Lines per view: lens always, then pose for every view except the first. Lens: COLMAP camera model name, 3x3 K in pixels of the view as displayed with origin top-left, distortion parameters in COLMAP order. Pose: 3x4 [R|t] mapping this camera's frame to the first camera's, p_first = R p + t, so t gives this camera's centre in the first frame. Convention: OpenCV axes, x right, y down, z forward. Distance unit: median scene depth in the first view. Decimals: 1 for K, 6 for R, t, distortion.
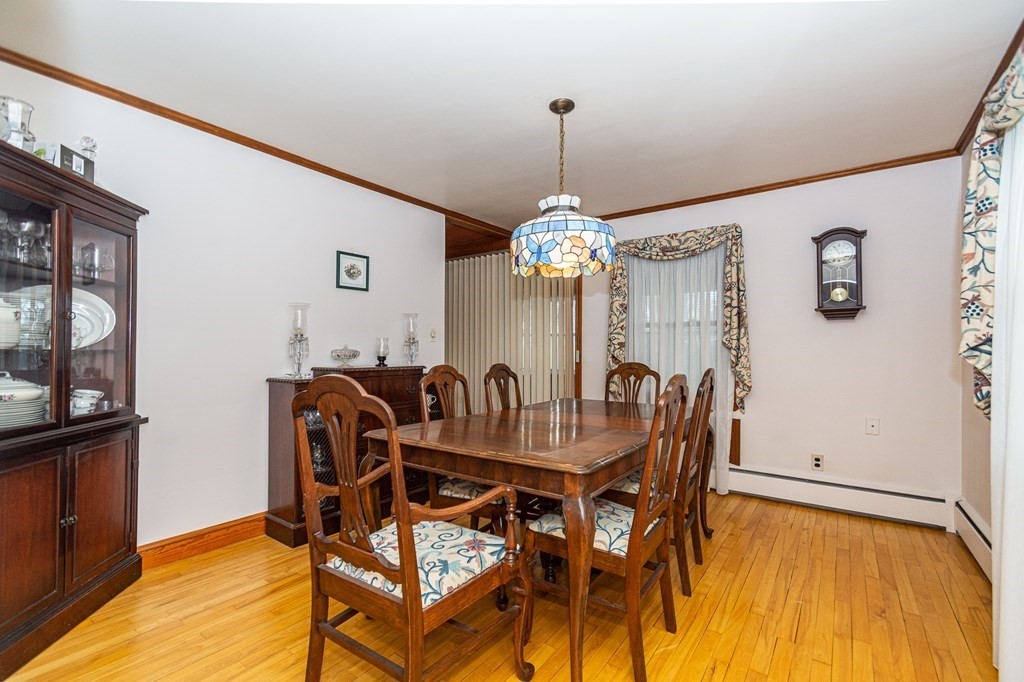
lens RADIAL K [[458.2, 0, 511.6], [0, 458.2, 357.0], [0, 0, 1]] dist [0.000135, -0.000219]
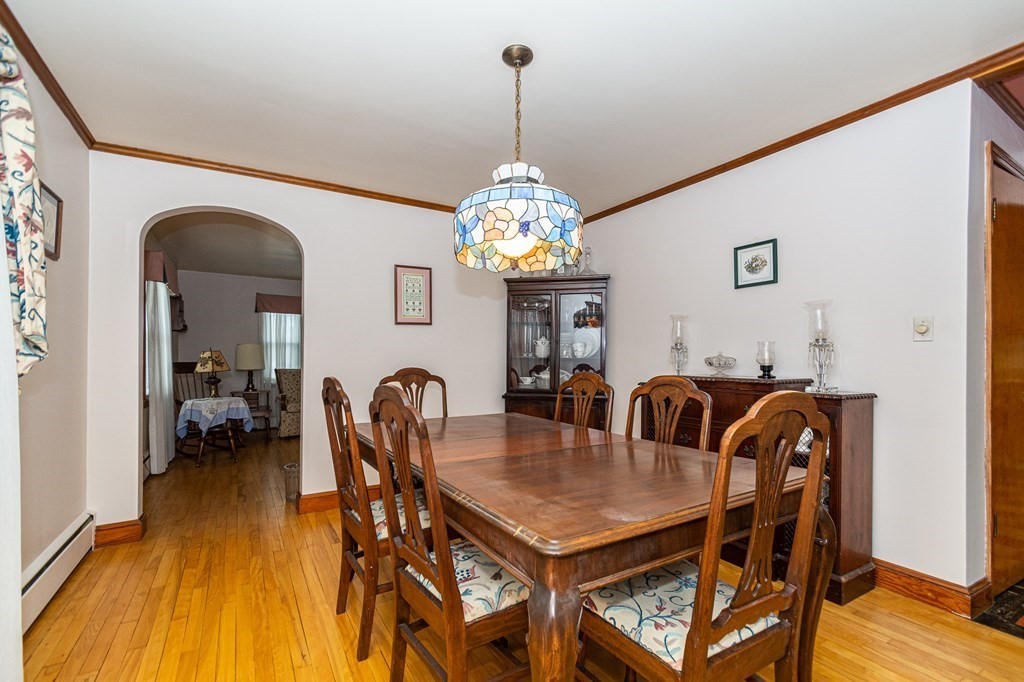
lens RADIAL K [[458.2, 0, 511.6], [0, 458.2, 357.0], [0, 0, 1]] dist [0.000135, -0.000219]
pose [[-0.386521, -0.007299, -0.922252, 0.597242], [-0.008180, 0.999956, -0.004486, -0.008727], [0.922244, 0.005810, -0.386564, 0.908891]]
